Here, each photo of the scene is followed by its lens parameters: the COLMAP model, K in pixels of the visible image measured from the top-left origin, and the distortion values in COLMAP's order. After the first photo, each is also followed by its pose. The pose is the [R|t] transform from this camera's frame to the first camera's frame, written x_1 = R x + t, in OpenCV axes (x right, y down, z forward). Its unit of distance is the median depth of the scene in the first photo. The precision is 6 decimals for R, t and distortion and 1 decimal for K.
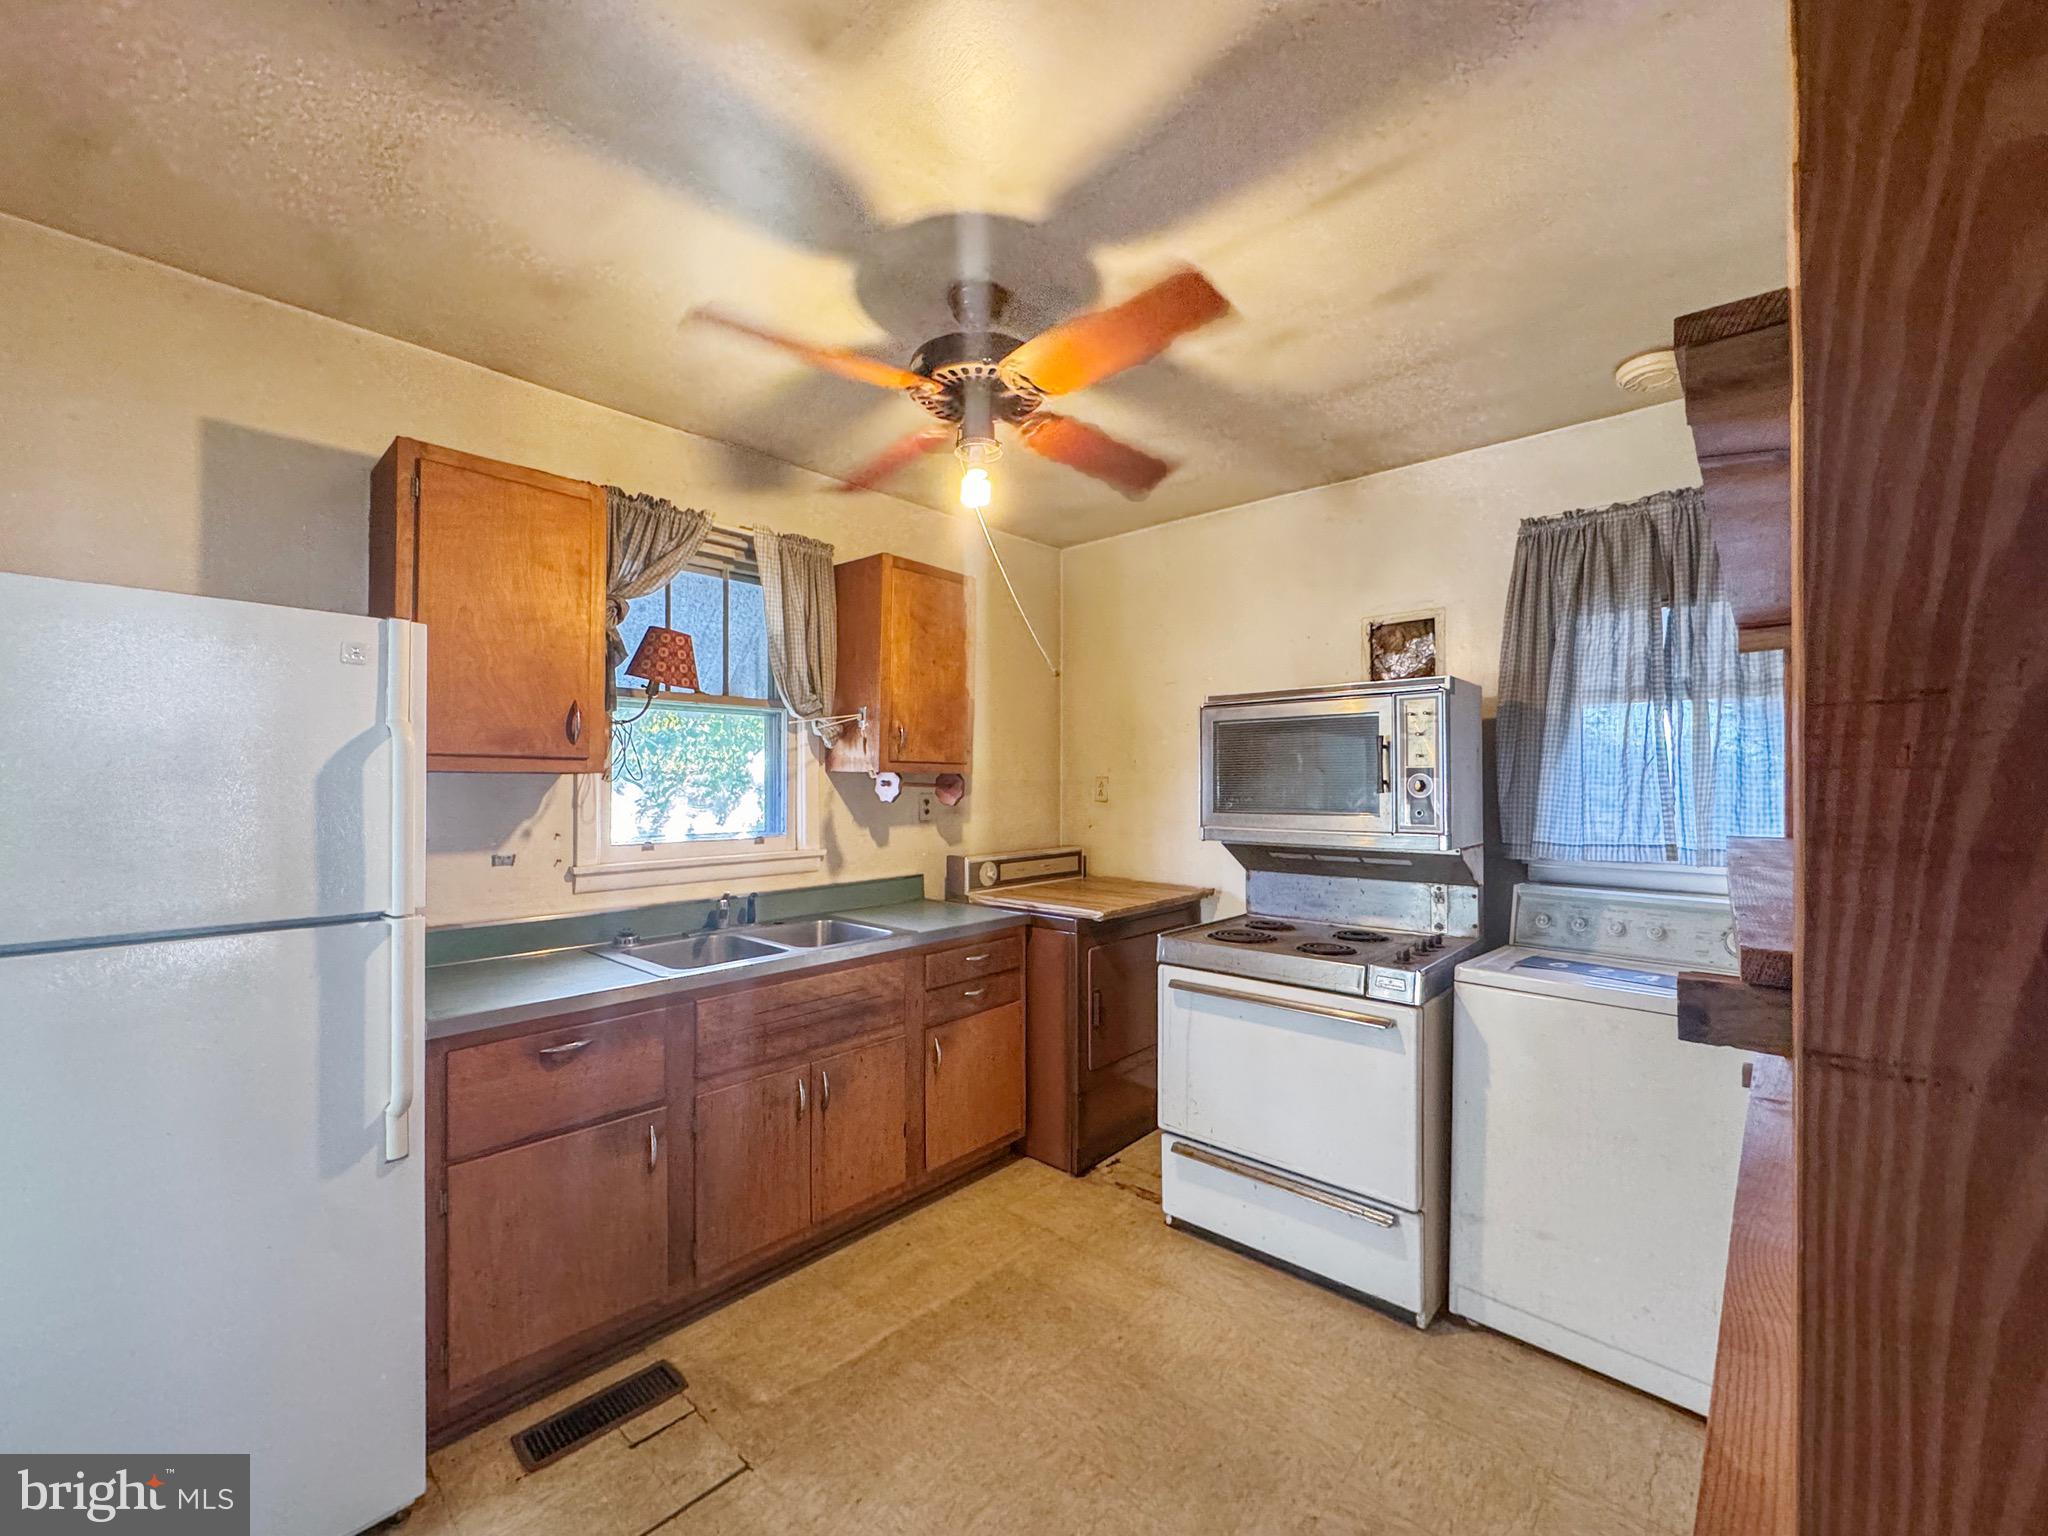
lens RADIAL K [[822.5, 0, 1024.0], [0, 822.5, 768.0], [0, 0, 1]] dist [-0.000499, -0.000129]
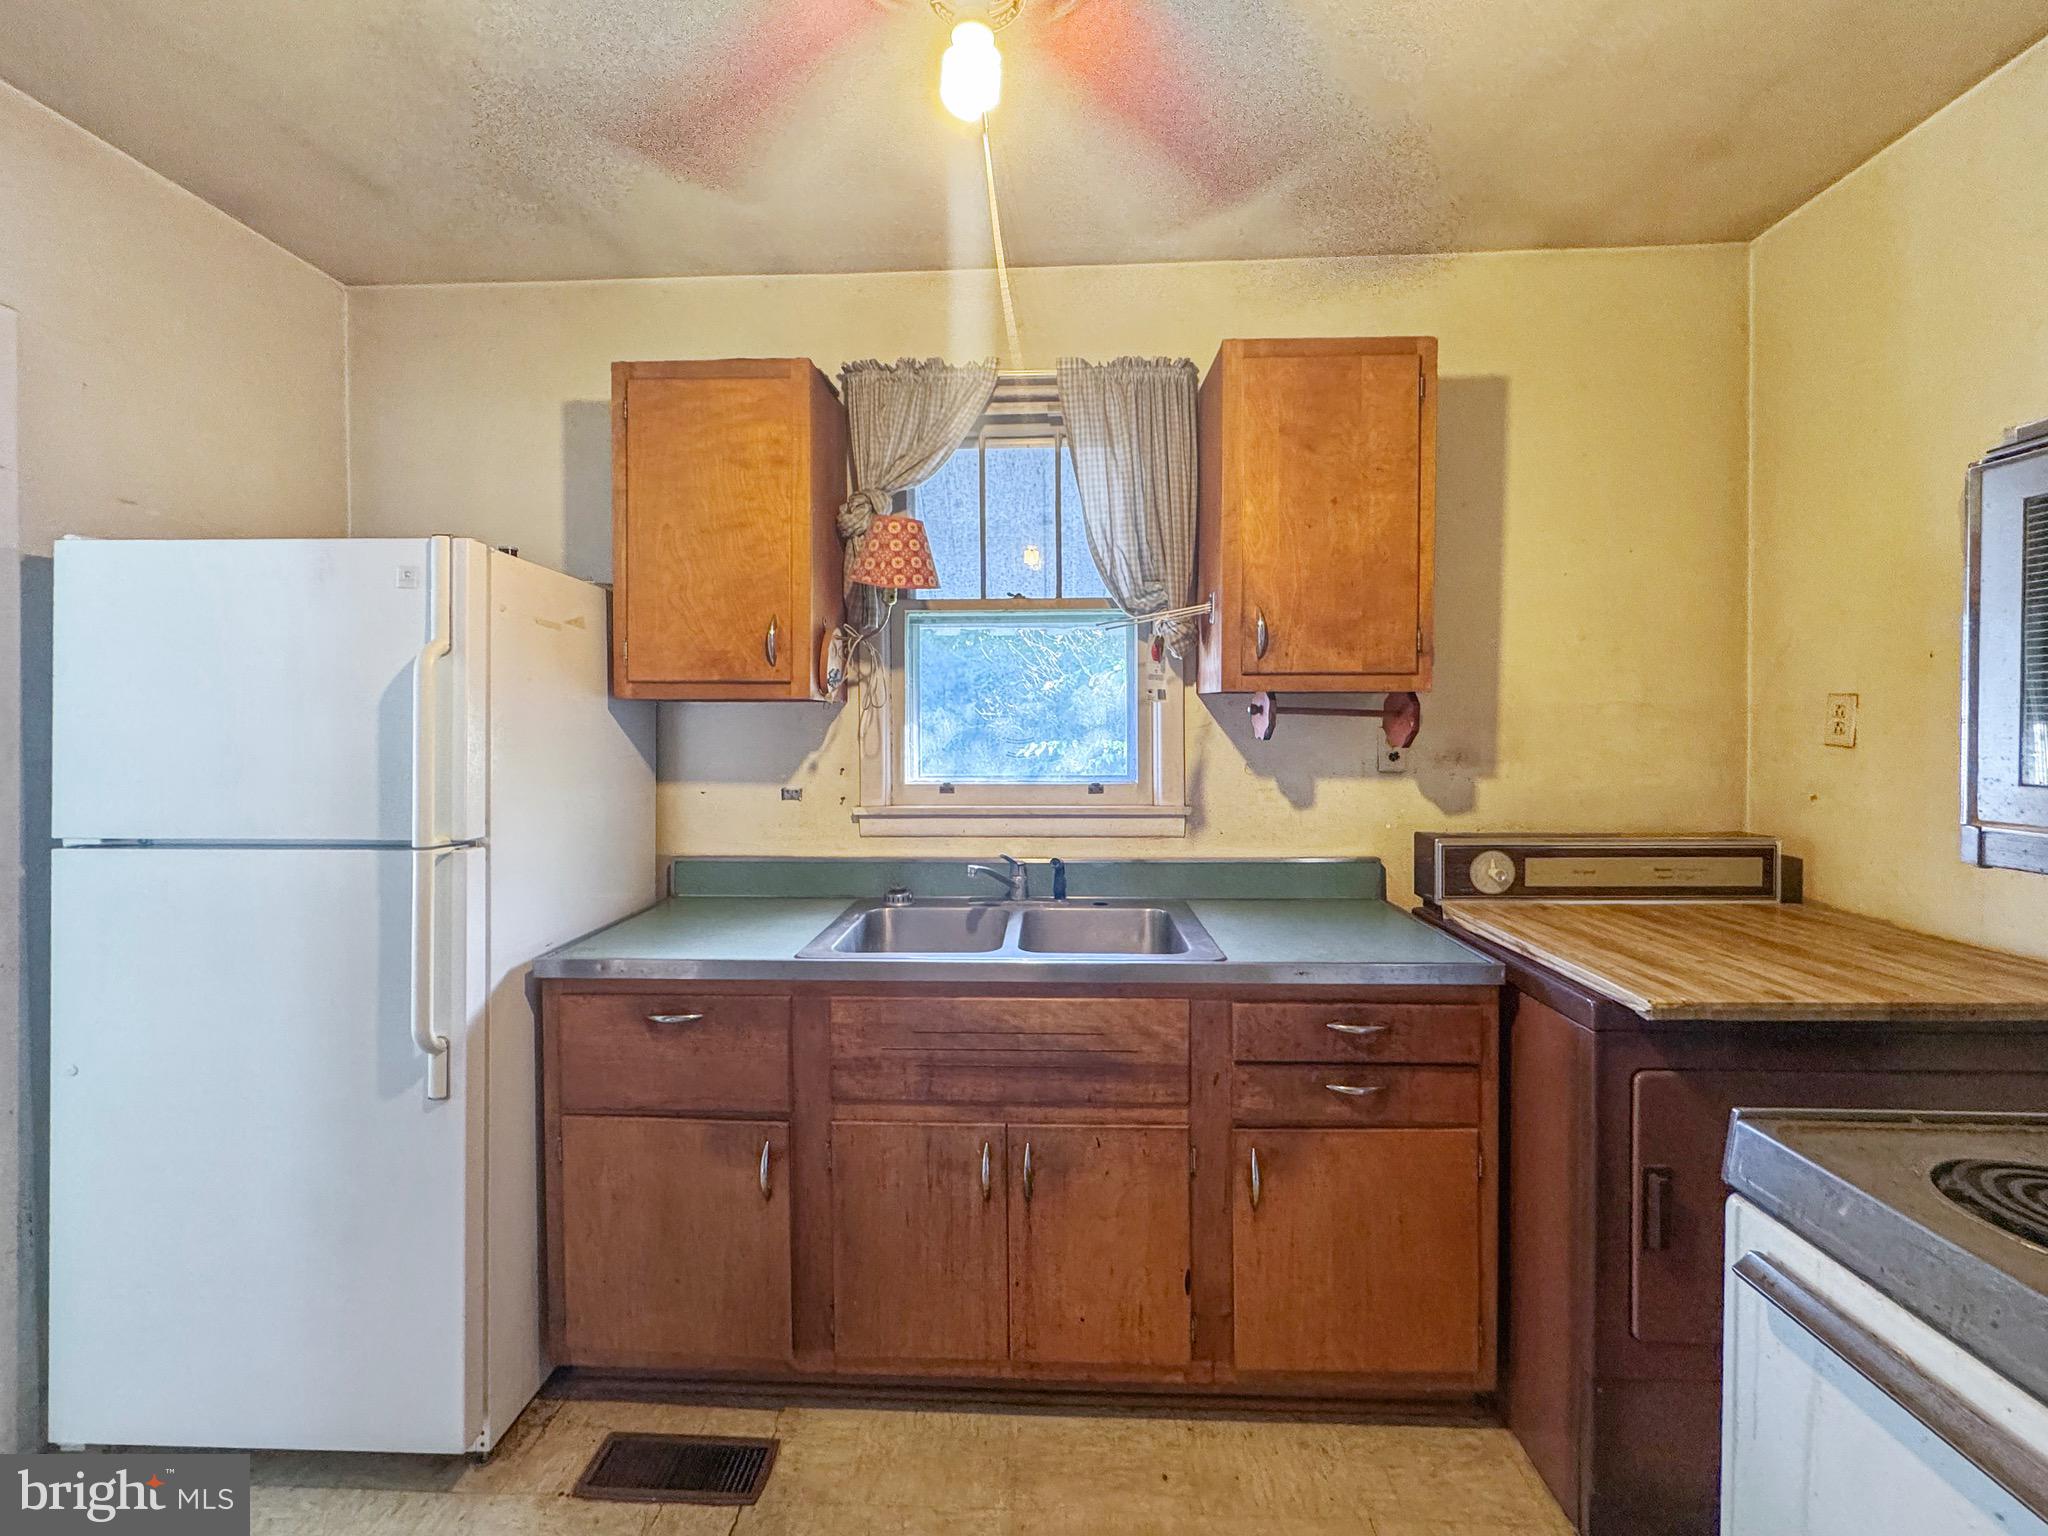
lens RADIAL K [[839.8, 0, 1022.1], [0, 839.8, 729.7], [0, 0, 1]] dist [-0.002126, -0.000036]
pose [[0.640860, 0.005230, -0.767640, 0.241435], [0.018133, 0.999595, 0.021949, 0.018798], [0.767443, -0.027986, 0.640506, 0.509489]]
